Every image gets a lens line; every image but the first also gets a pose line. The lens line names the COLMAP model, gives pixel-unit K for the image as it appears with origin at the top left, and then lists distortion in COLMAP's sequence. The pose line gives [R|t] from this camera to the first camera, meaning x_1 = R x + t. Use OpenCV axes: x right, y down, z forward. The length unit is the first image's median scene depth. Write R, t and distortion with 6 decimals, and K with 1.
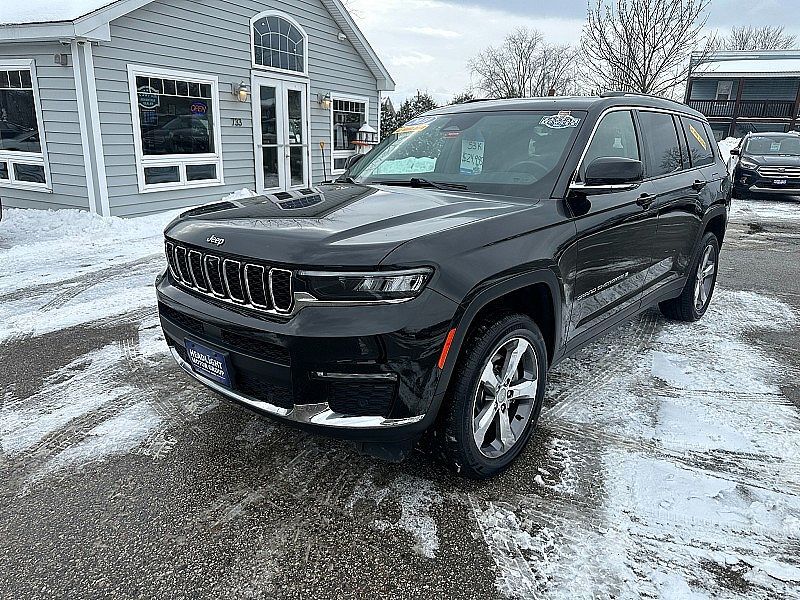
lens RADIAL K [[551.3, 0, 398.7], [0, 551.3, 295.3], [0, 0, 1]] dist [0.011898, -0.019879]
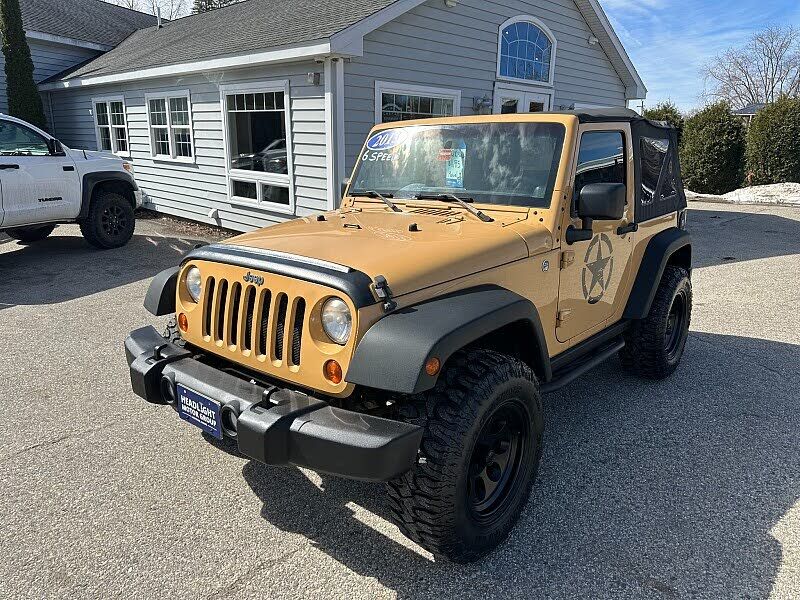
lens RADIAL K [[551.3, 0, 413.3], [0, 551.3, 299.2], [0, 0, 1]] dist [0.011898, -0.019879]
pose [[0.947352, 0.073295, -0.311692, -0.083149], [-0.078683, 0.996888, -0.004727, -0.036866], [0.310376, 0.029003, 0.950171, 0.103906]]
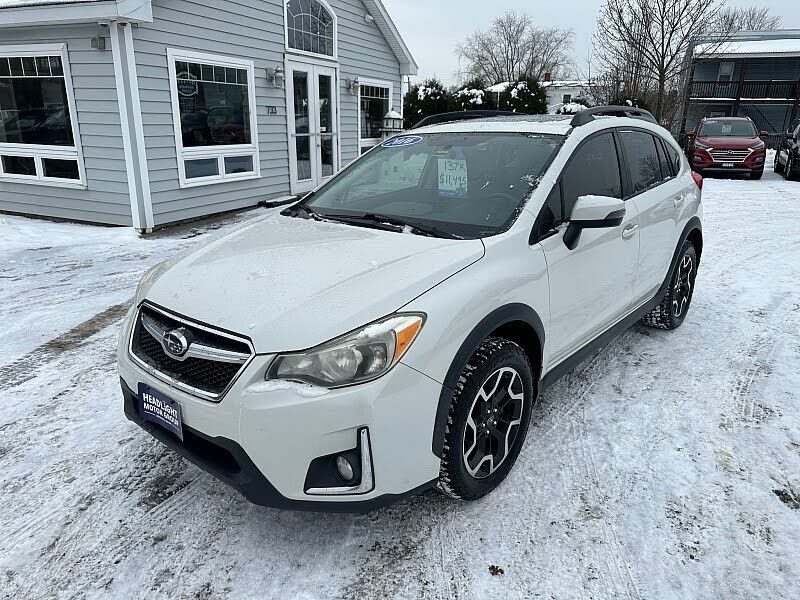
lens RADIAL K [[551.3, 0, 396.2], [0, 551.3, 293.4], [0, 0, 1]] dist [0.011898, -0.019879]
pose [[0.999453, -0.023436, 0.023344, -0.105489], [0.023006, 0.999564, 0.018511, -0.013309], [-0.023768, -0.017964, 0.999556, 0.046969]]
